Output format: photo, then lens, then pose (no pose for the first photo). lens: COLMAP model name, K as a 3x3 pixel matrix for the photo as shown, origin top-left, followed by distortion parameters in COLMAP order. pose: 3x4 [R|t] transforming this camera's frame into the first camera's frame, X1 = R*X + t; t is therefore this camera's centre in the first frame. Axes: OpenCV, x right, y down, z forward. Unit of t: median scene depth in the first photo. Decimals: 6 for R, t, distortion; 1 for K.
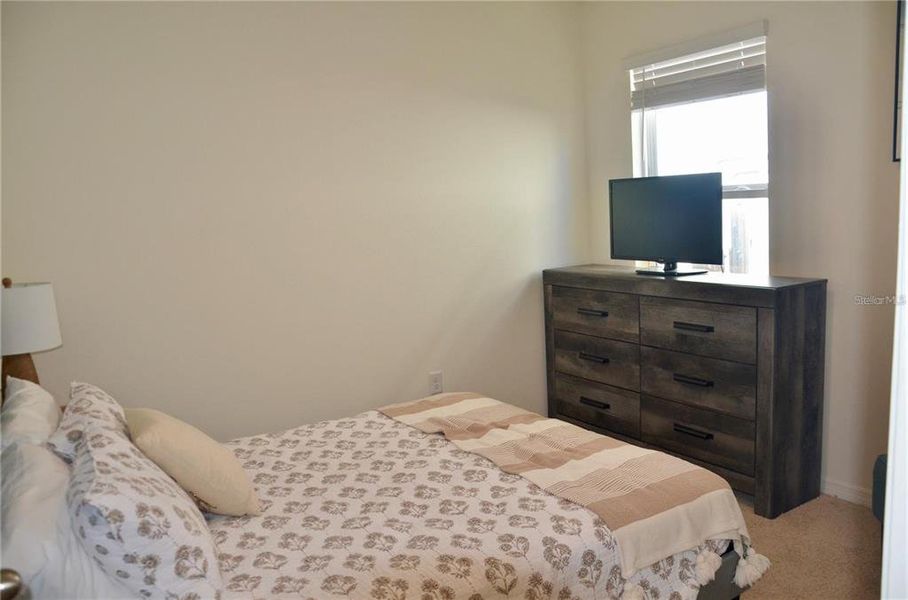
lens RADIAL K [[719.4, 0, 454.0], [0, 719.4, 300.0], [0, 0, 1]] dist [-0.091942, 0.004451]
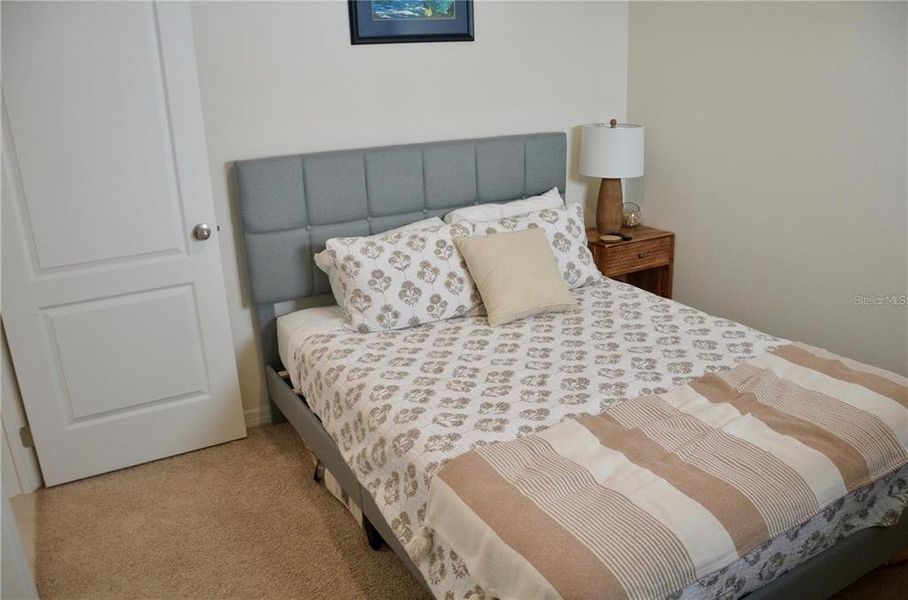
lens RADIAL K [[719.4, 0, 454.0], [0, 719.4, 300.0], [0, 0, 1]] dist [-0.091942, 0.004451]
pose [[-0.049007, 0.353429, -0.934177, 0.814046], [-0.089992, 0.929934, 0.356545, -0.178240], [0.994736, 0.101542, -0.013768, 0.809949]]
